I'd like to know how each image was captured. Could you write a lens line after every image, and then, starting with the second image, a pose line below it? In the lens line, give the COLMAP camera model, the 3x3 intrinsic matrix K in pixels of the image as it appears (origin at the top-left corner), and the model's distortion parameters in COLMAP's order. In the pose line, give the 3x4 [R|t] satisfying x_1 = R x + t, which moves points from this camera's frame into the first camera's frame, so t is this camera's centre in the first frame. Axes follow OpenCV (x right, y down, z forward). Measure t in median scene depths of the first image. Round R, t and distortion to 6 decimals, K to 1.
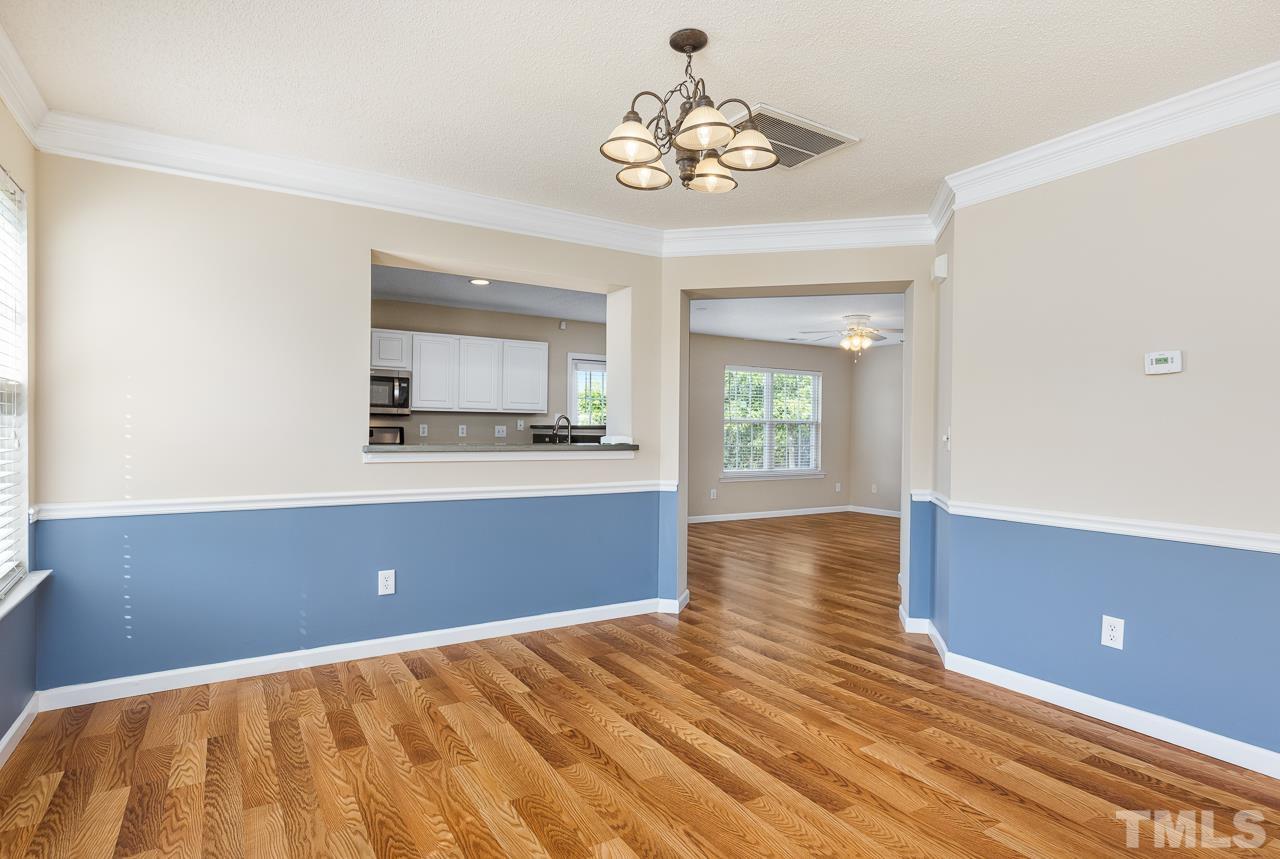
lens RADIAL K [[697.6, 0, 641.7], [0, 697.6, 432.2], [0, 0, 1]] dist [-0.001958, 0.000386]
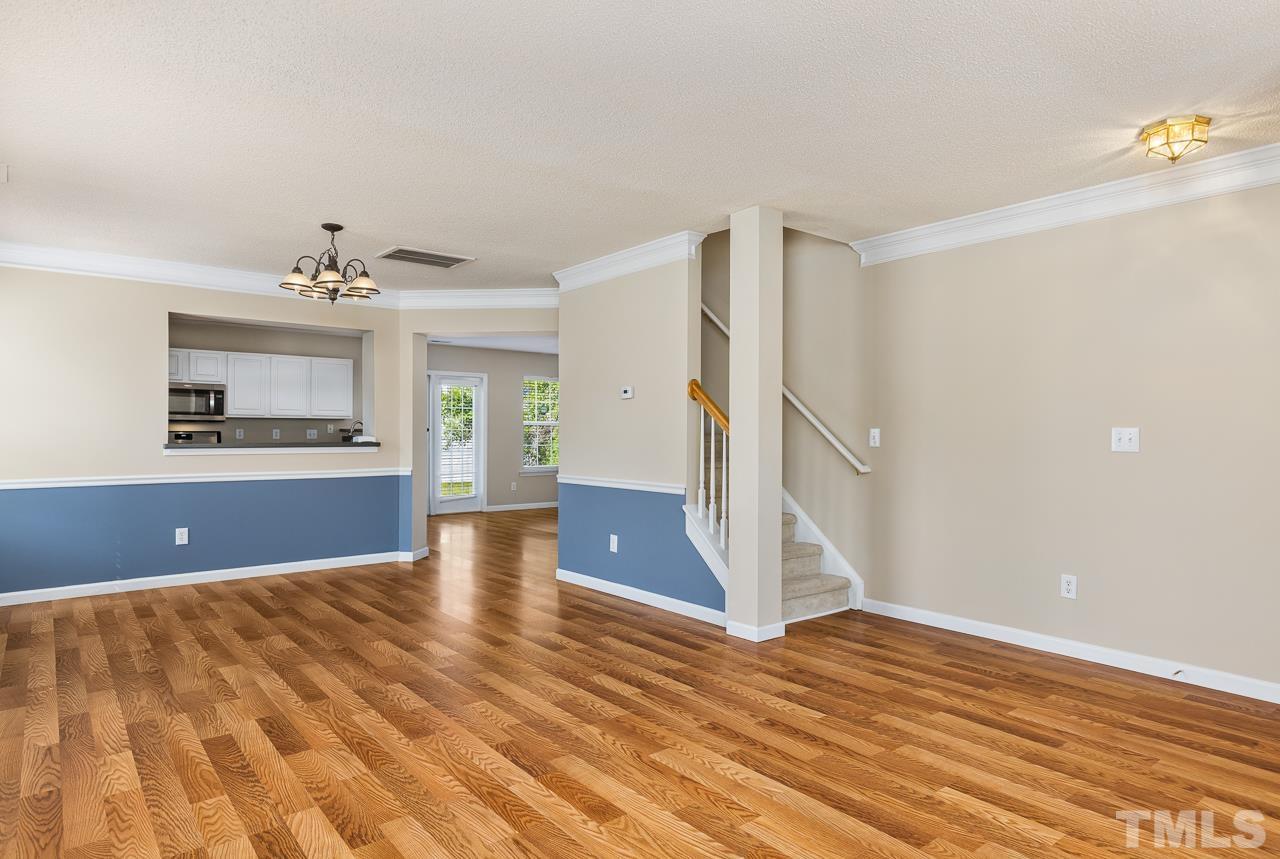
lens RADIAL K [[750.2, 0, 640.4], [0, 750.2, 431.2], [0, 0, 1]] dist [0.013025, -0.000261]
pose [[0.991397, -0.007903, 0.130654, 0.314816], [0.008457, 0.999957, -0.003691, 0.005297], [-0.130619, 0.004764, 0.991421, -0.574722]]
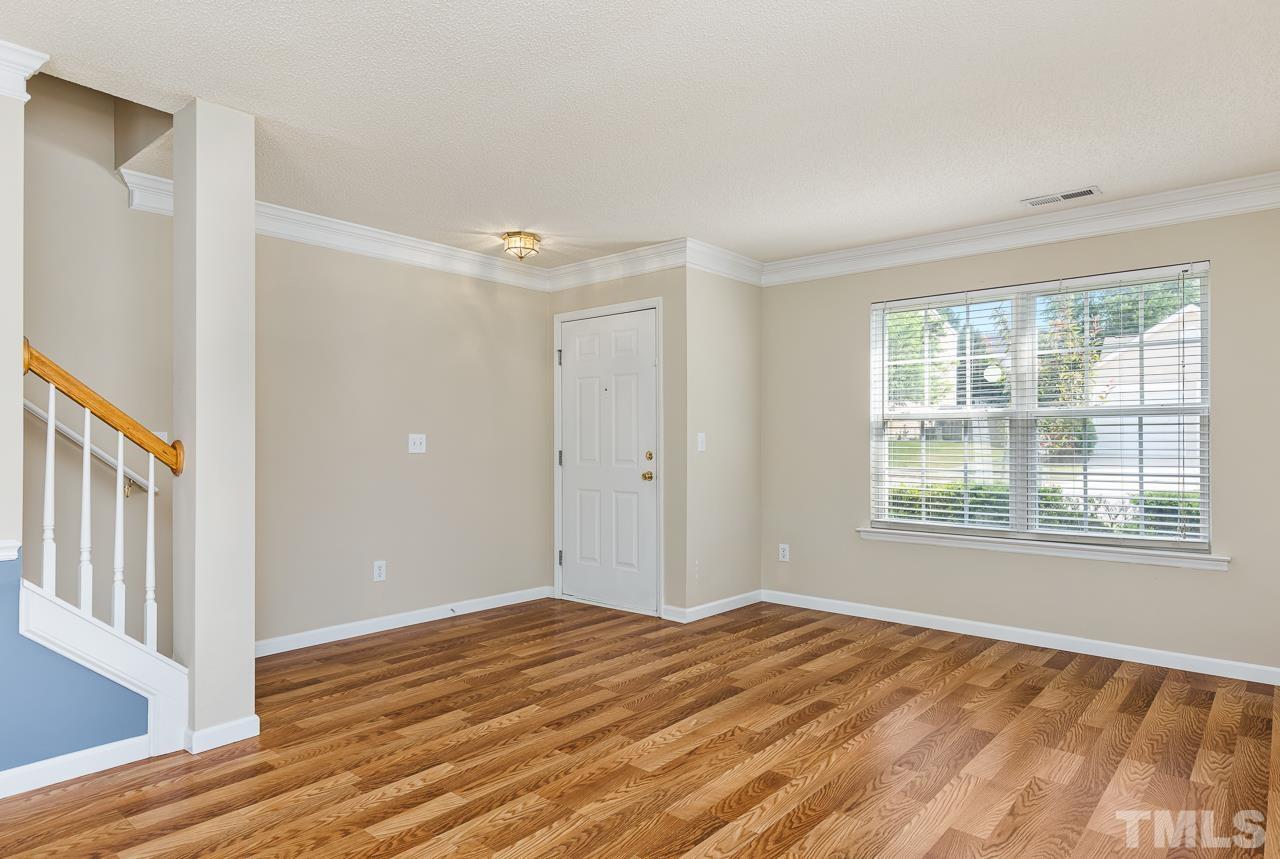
lens RADIAL K [[750.2, 0, 659.1], [0, 750.2, 436.7], [0, 0, 1]] dist [0.013025, -0.000261]
pose [[-0.329082, -0.007220, 0.944274, -0.175348], [-0.002198, 0.999974, 0.006880, -0.002082], [-0.944299, 0.000188, -0.329089, 0.242167]]
